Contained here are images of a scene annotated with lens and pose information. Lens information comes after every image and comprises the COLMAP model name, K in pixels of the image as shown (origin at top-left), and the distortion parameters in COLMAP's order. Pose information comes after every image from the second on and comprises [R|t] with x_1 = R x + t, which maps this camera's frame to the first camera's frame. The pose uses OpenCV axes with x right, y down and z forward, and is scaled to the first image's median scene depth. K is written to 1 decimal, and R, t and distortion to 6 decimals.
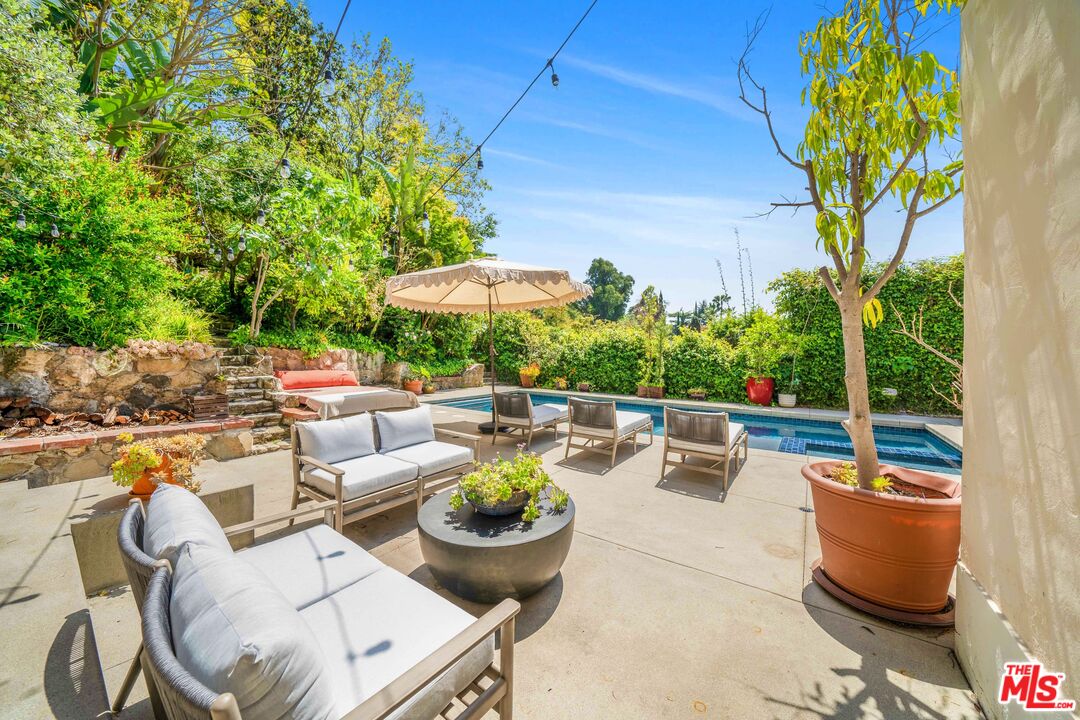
lens RADIAL K [[380.3, 0, 541.4], [0, 380.3, 348.6], [0, 0, 1]] dist [-0.021638, 0.000157]
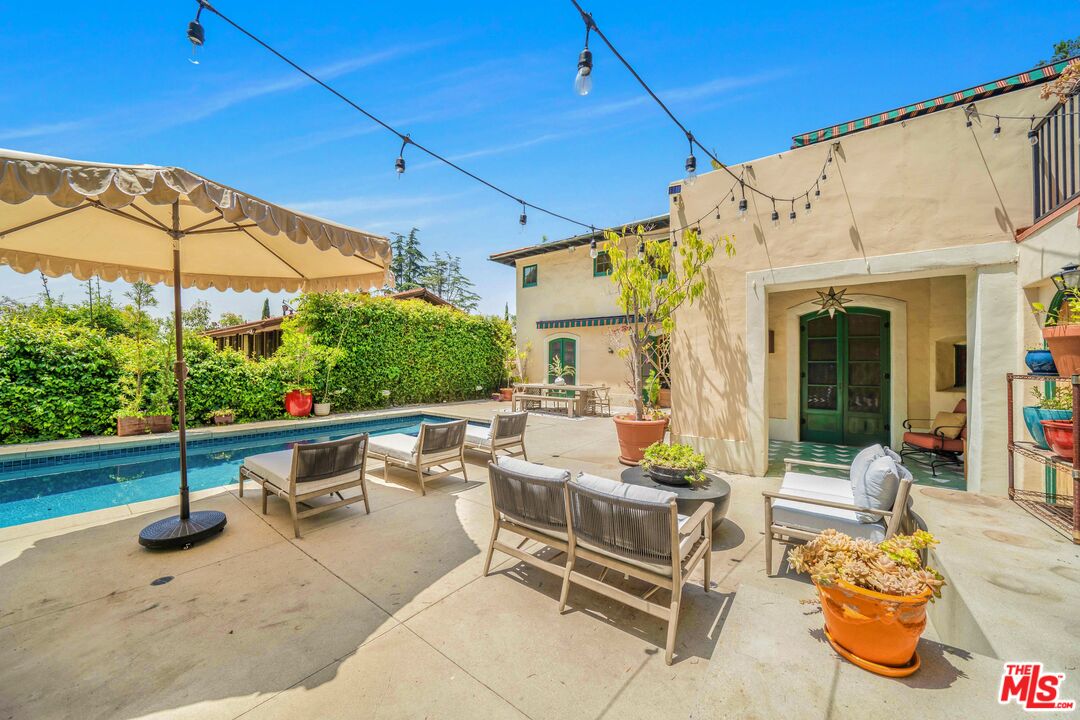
lens RADIAL K [[378.1, 0, 539.0], [0, 378.1, 359.4], [0, 0, 1]] dist [-0.019722, 0.000070]
pose [[0.033041, 0.004903, 0.999442, -0.472036], [-0.016873, 0.999848, -0.004347, -0.011220], [-0.999312, -0.016720, 0.033119, 0.431210]]
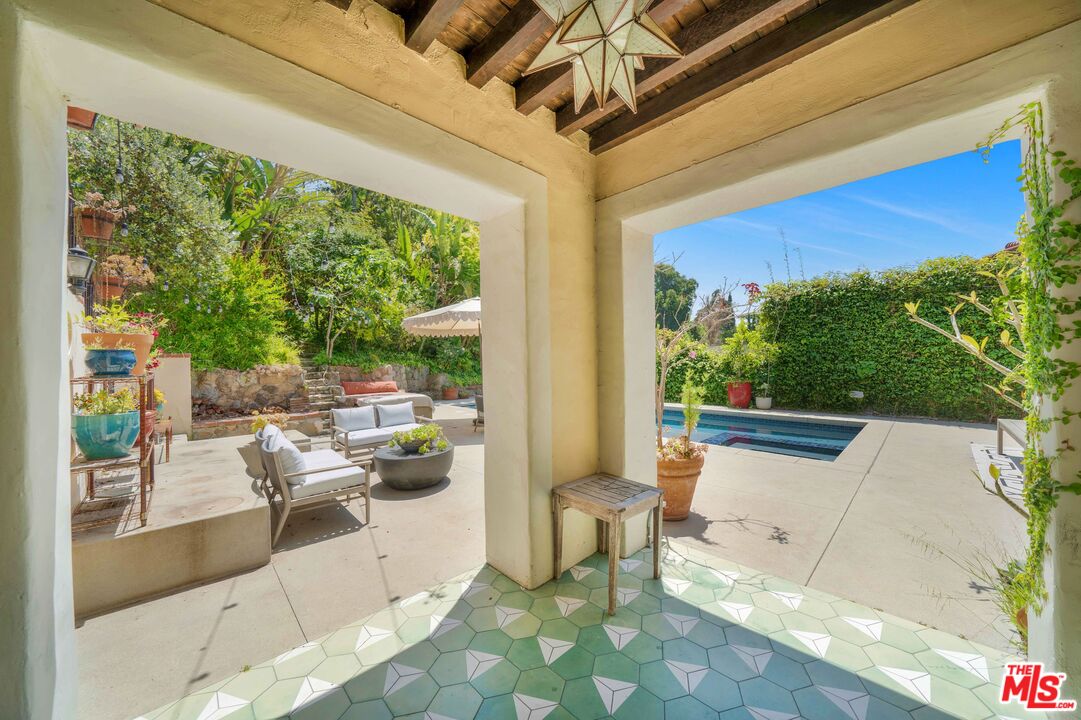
lens RADIAL K [[380.3, 0, 538.3], [0, 380.3, 353.8], [0, 0, 1]] dist [-0.025443, 0.000023]
pose [[0.981490, -0.026192, -0.189716, 0.267694], [0.024837, 0.999646, -0.009517, -0.014277], [0.189898, 0.004629, 0.981793, -0.242608]]
